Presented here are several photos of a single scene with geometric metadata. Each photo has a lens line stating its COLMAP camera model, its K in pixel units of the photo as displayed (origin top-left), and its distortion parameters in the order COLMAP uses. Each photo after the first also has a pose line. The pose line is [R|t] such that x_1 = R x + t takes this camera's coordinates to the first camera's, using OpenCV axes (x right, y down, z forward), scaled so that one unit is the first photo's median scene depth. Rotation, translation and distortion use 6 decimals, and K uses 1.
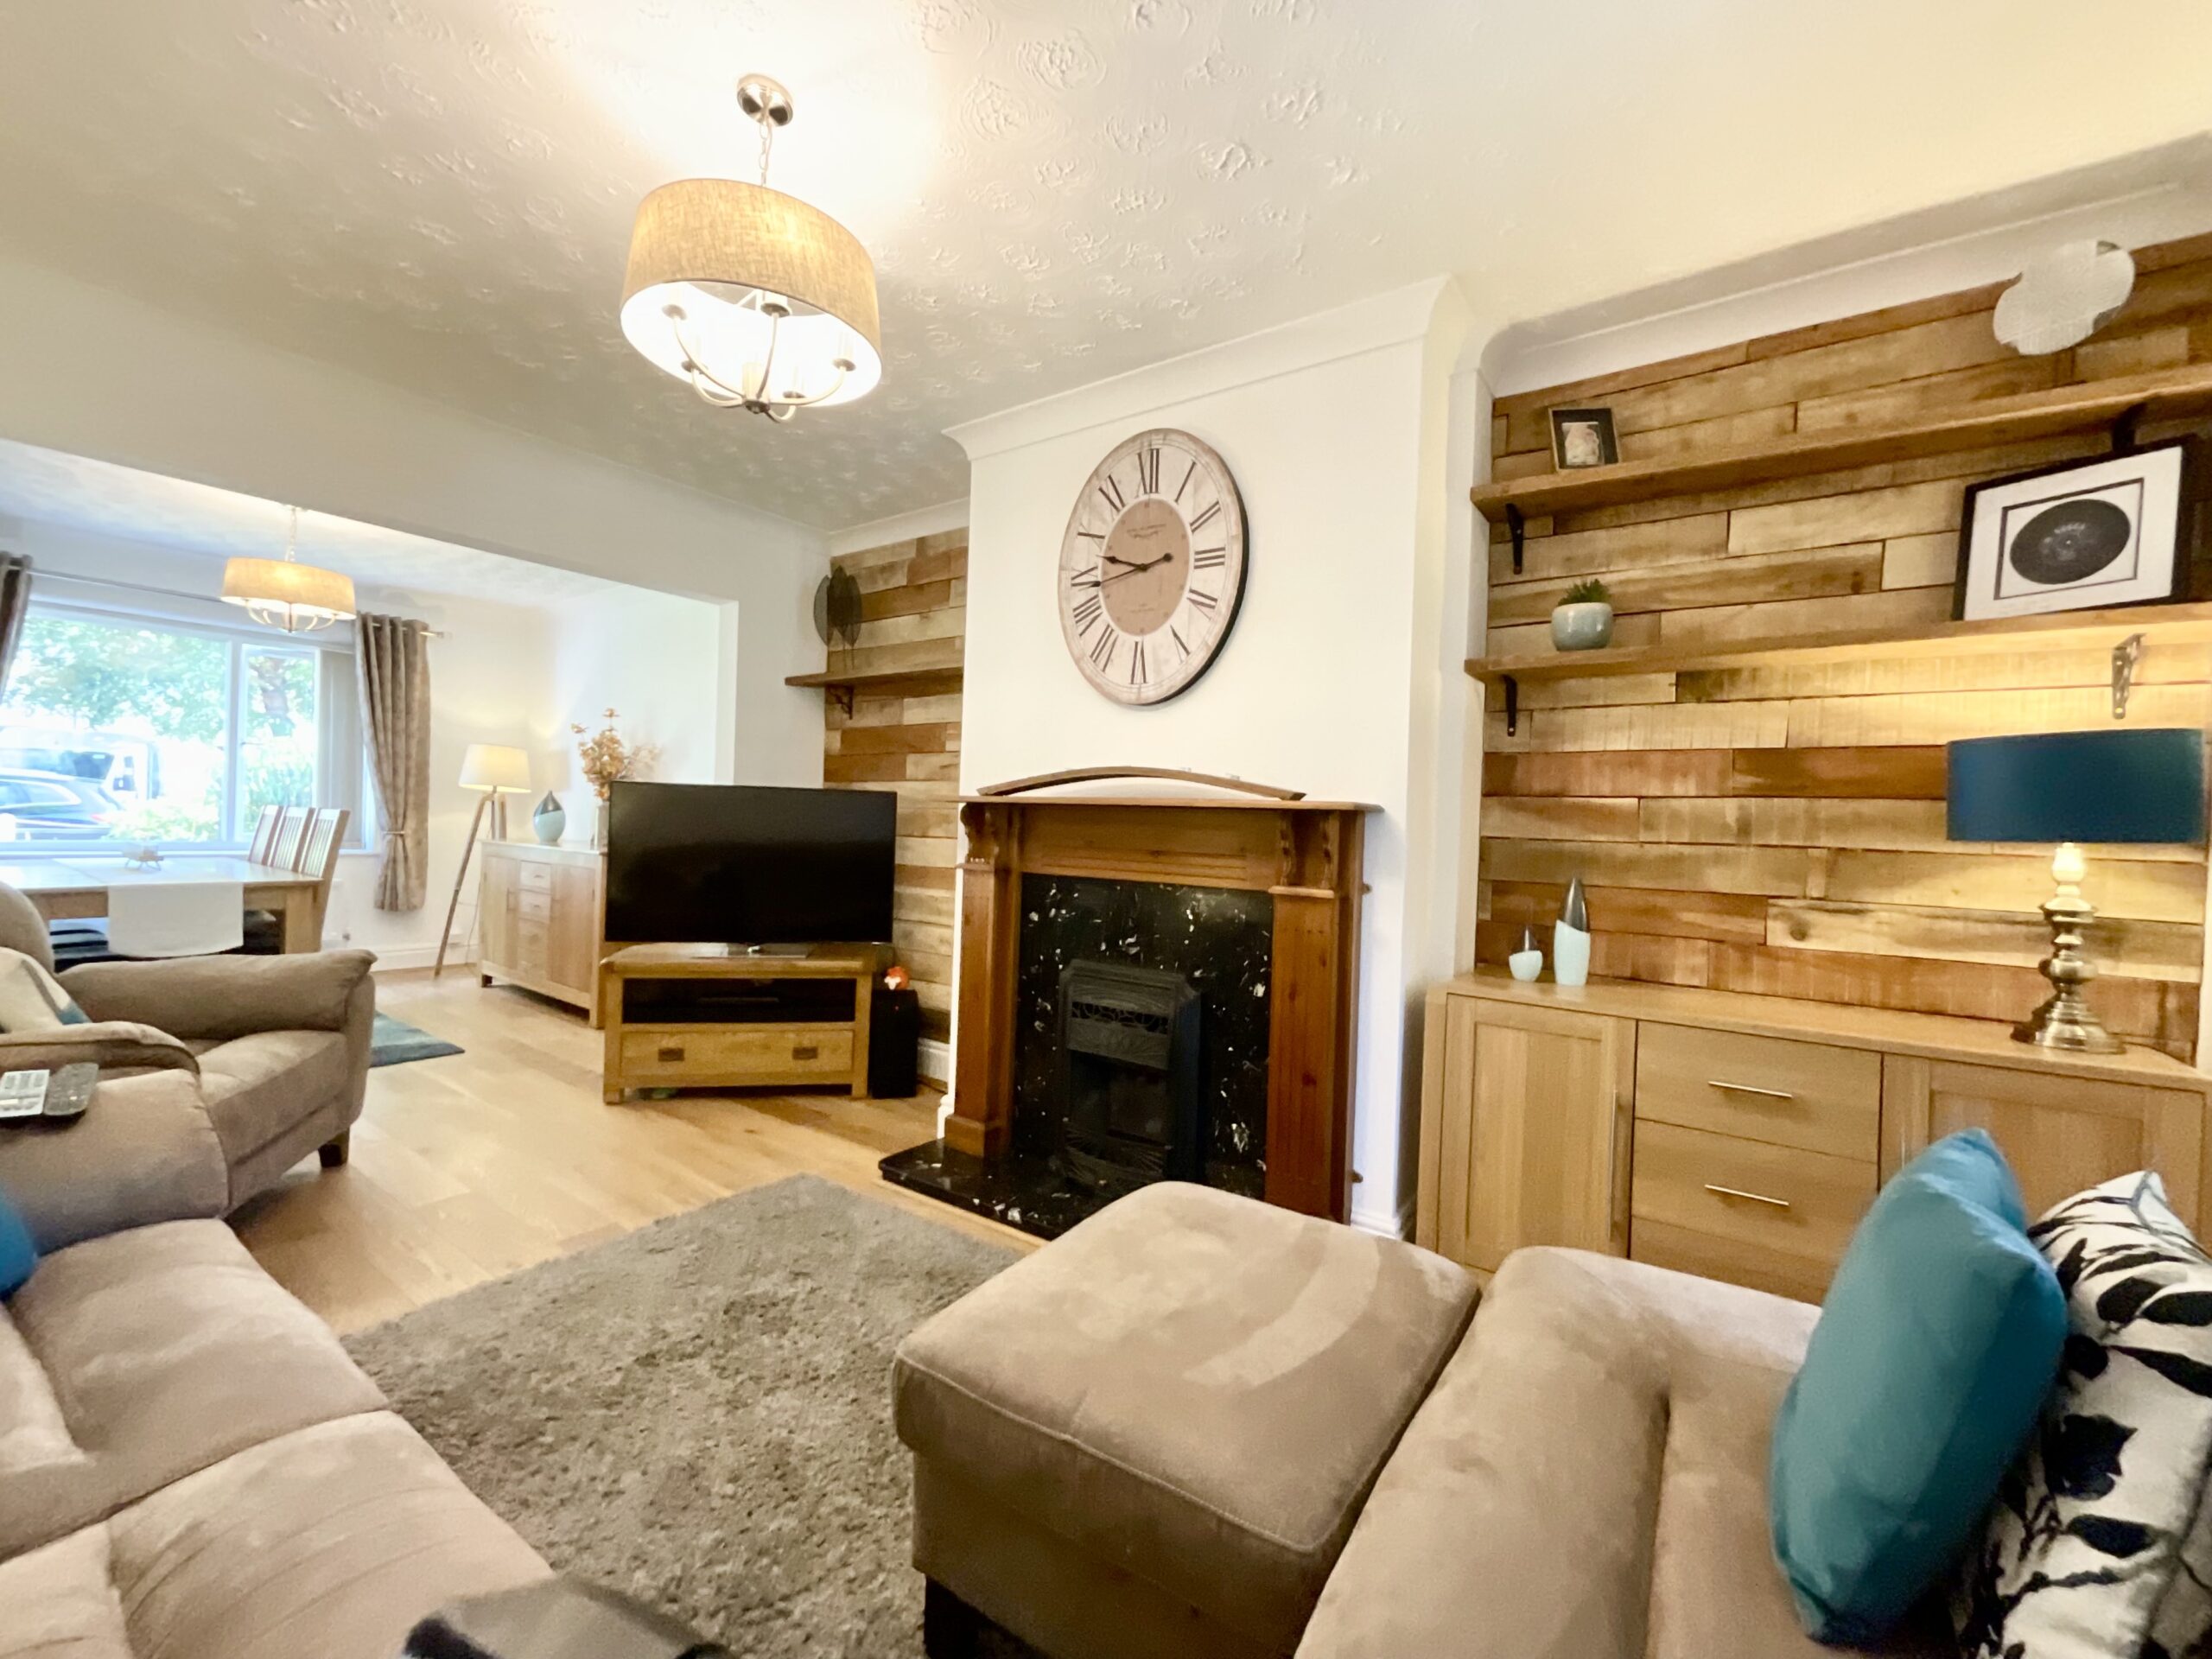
lens RADIAL K [[895.3, 0, 1107.6], [0, 895.3, 829.4], [0, 0, 1]] dist [-0.002498, 0.000594]
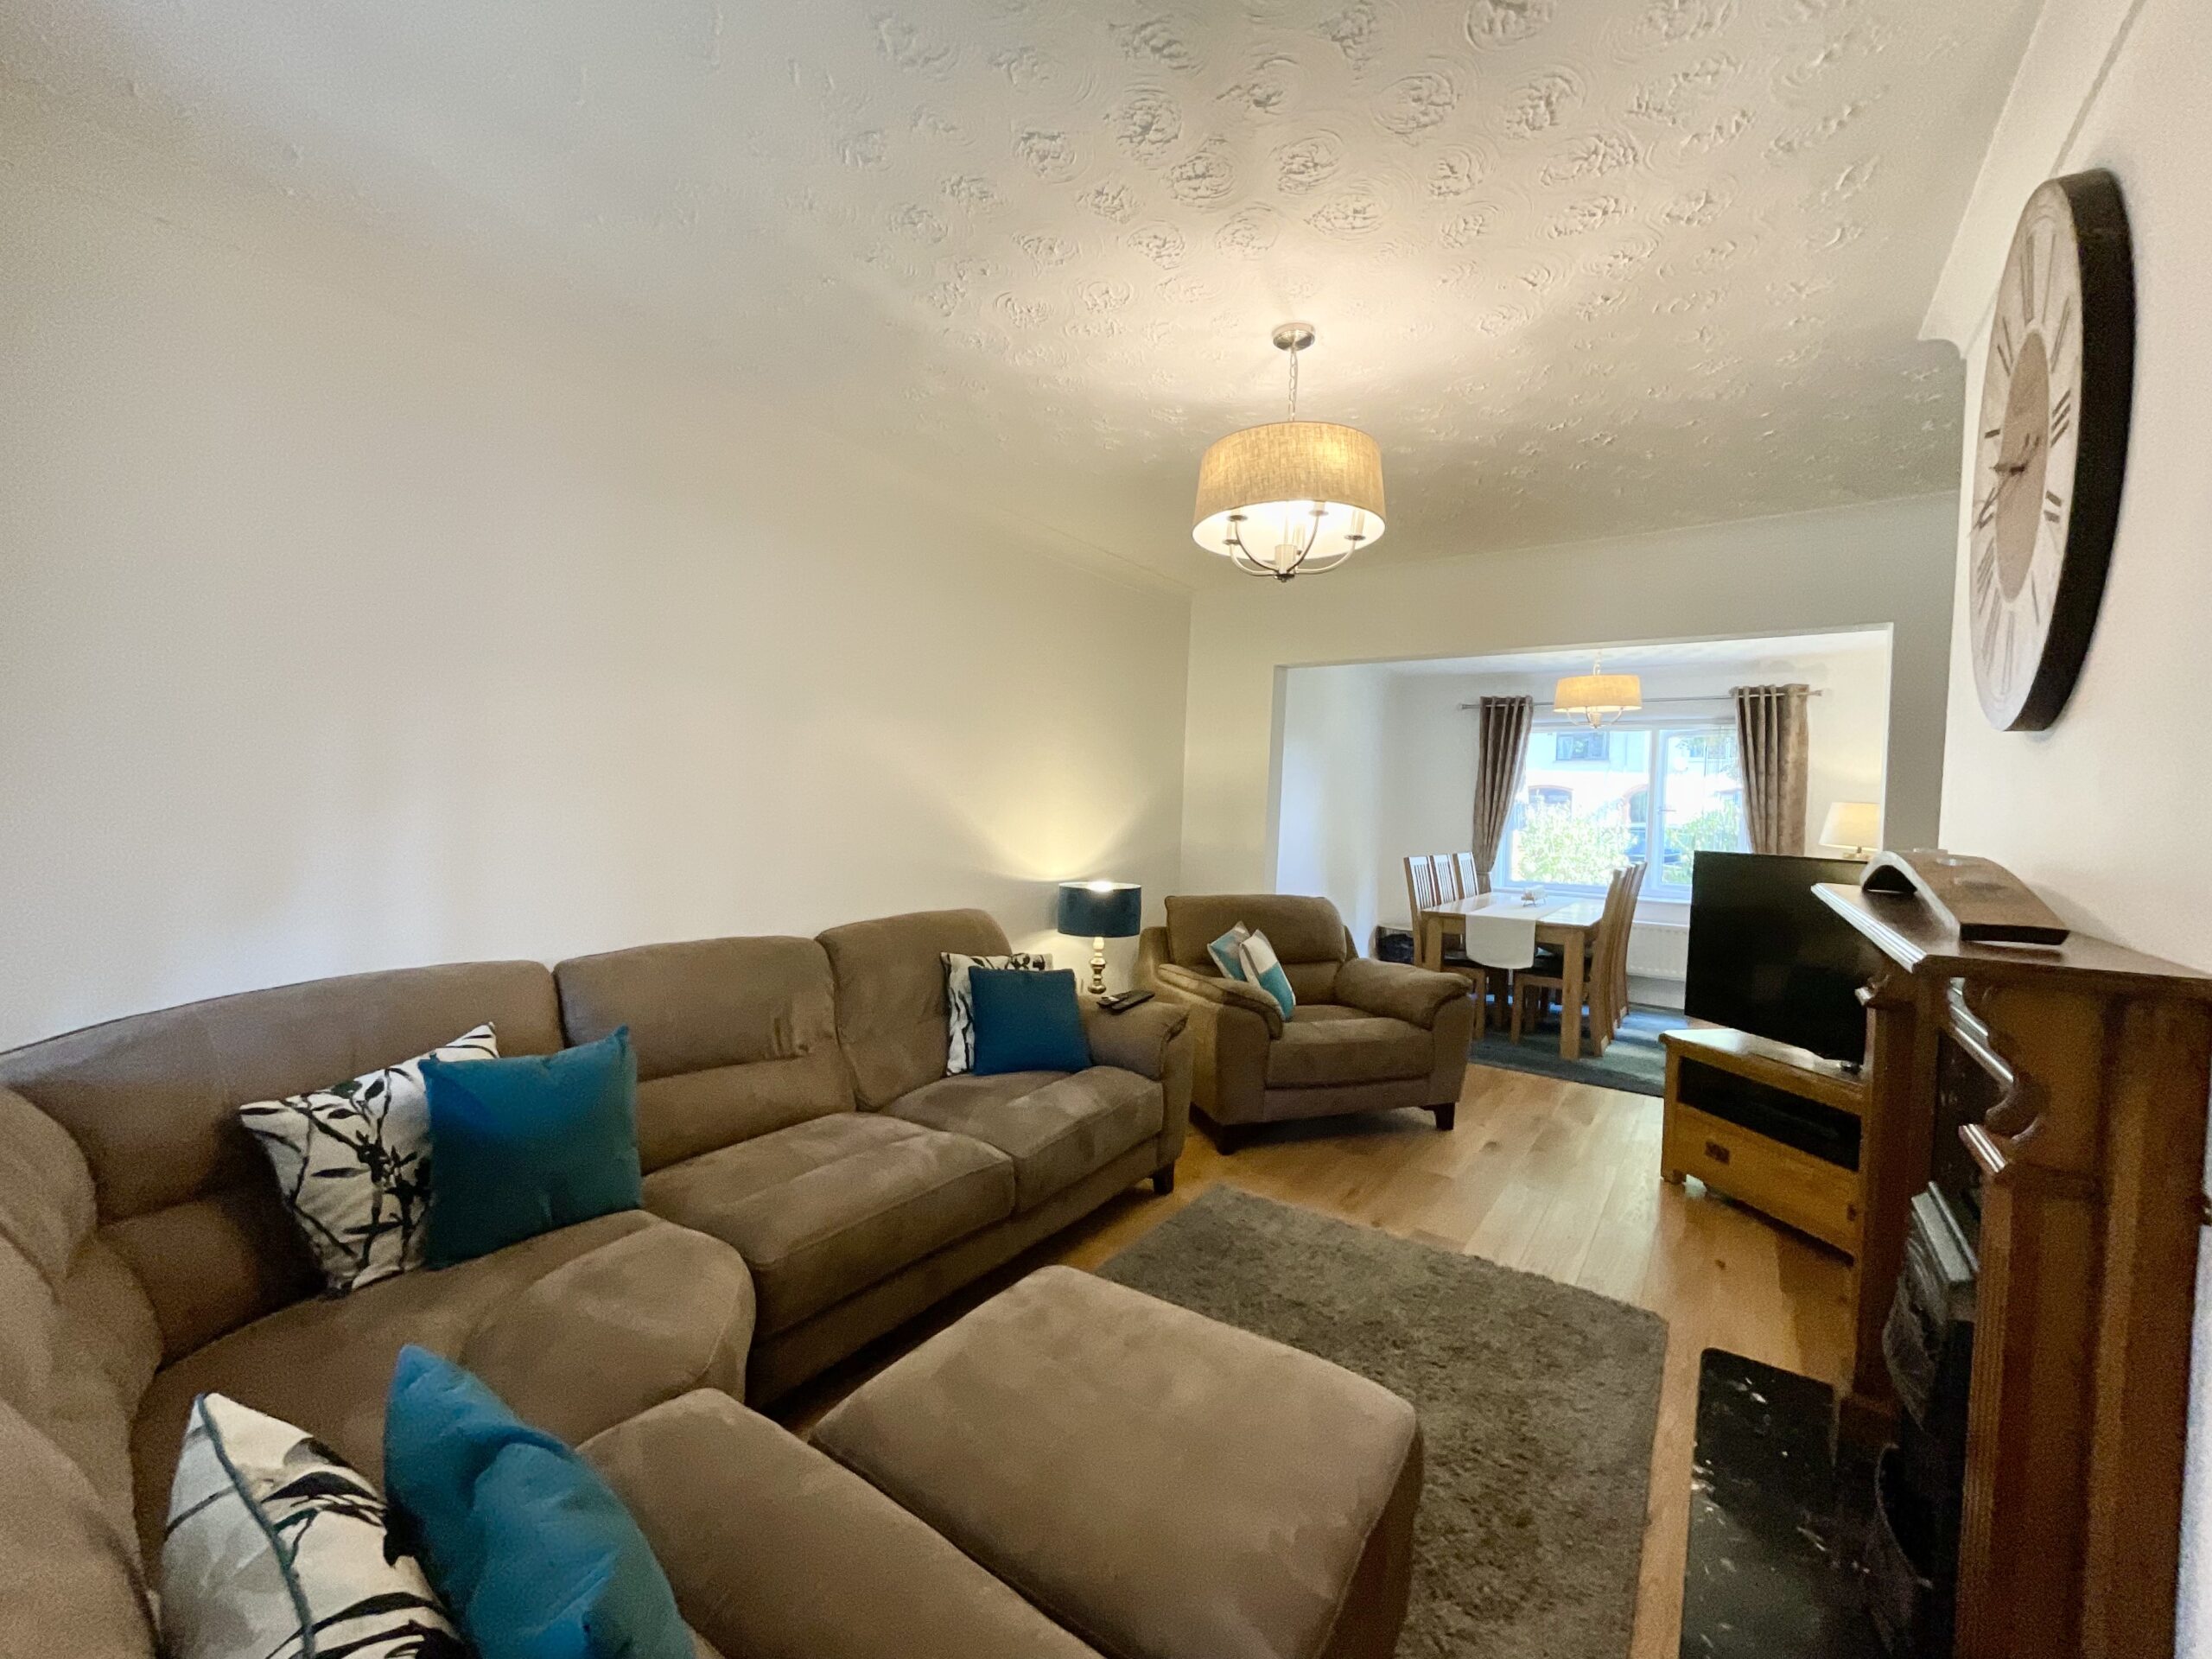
lens RADIAL K [[907.3, 0, 1106.0], [0, 907.3, 829.5], [0, 0, 1]] dist [-0.015024, -0.000158]
pose [[0.009114, -0.007027, -0.999934, 0.532583], [-0.044044, 0.999002, -0.007422, -0.052433], [0.998988, 0.044108, 0.008795, 0.447965]]
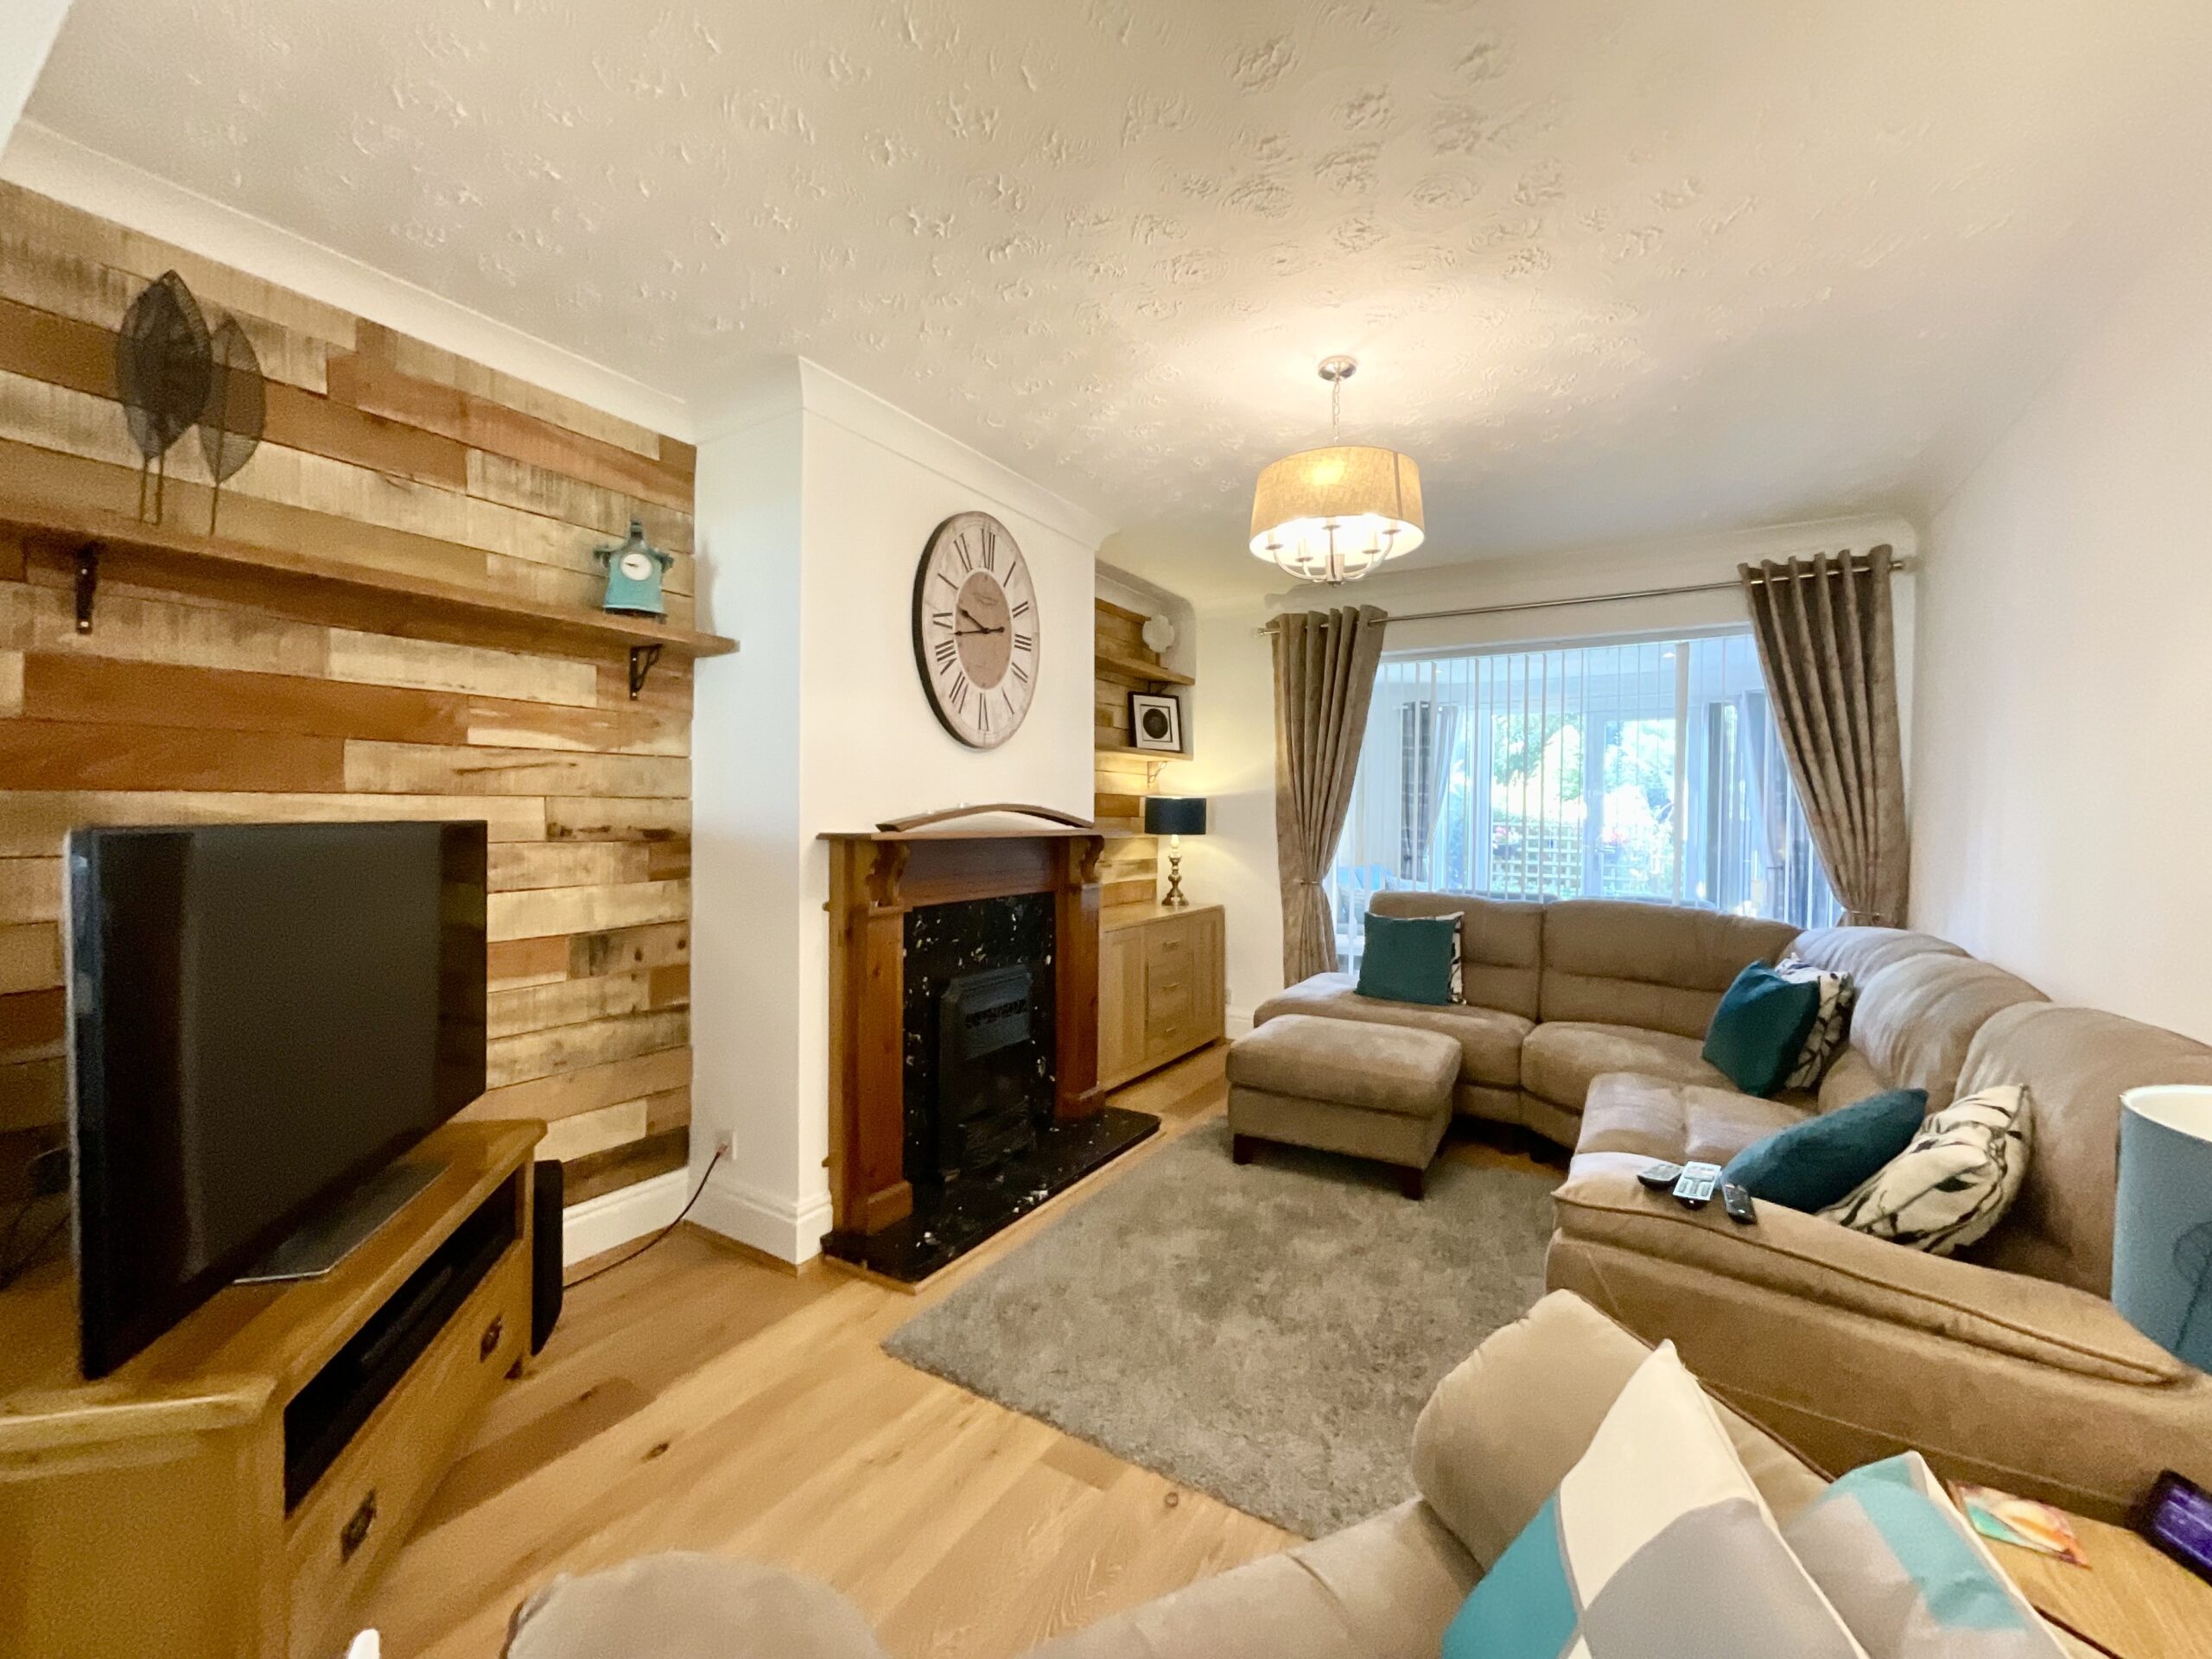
lens RADIAL K [[895.3, 0, 1107.6], [0, 895.3, 829.4], [0, 0, 1]] dist [-0.002498, 0.000594]
pose [[-0.063645, -0.052227, 0.996605, -1.123483], [-0.007560, 0.998626, 0.051851, -0.093462], [-0.997944, -0.004235, -0.063953, 0.893217]]
